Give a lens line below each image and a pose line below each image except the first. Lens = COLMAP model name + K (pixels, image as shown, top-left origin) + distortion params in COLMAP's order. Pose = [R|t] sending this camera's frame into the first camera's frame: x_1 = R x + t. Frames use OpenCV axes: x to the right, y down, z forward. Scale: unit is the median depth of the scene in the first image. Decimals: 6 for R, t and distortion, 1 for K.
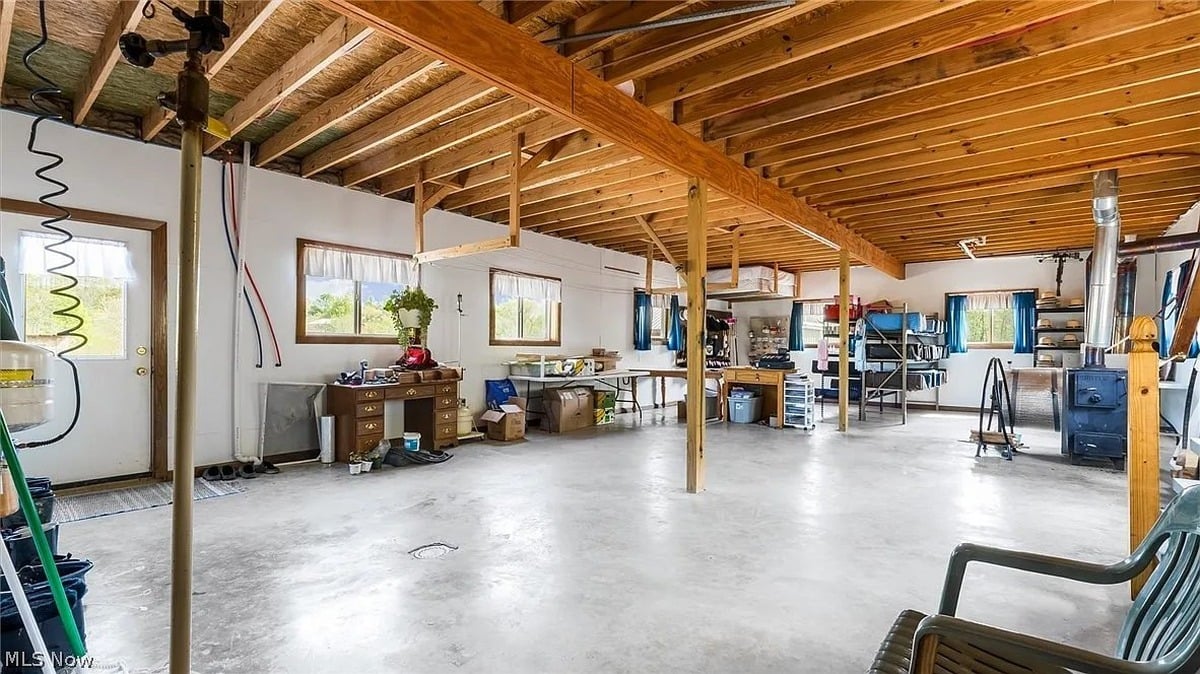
lens RADIAL K [[530.9, 0, 600.0], [0, 530.9, 337.0], [0, 0, 1]] dist [-0.001053, -0.000137]
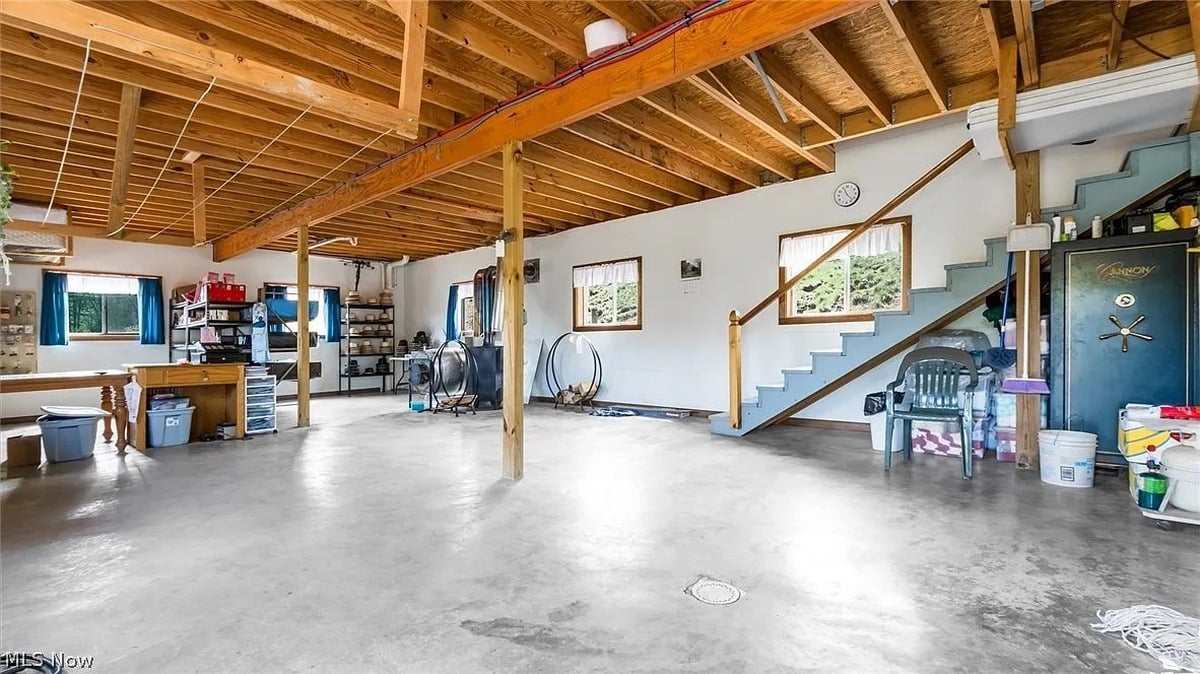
lens RADIAL K [[530.9, 0, 600.0], [0, 530.9, 337.0], [0, 0, 1]] dist [-0.001053, -0.000137]
pose [[0.030571, -0.001298, 0.999532, -0.410048], [0.001061, 0.999999, 0.001266, 0.023115], [-0.999532, 0.001022, 0.030572, 0.447724]]
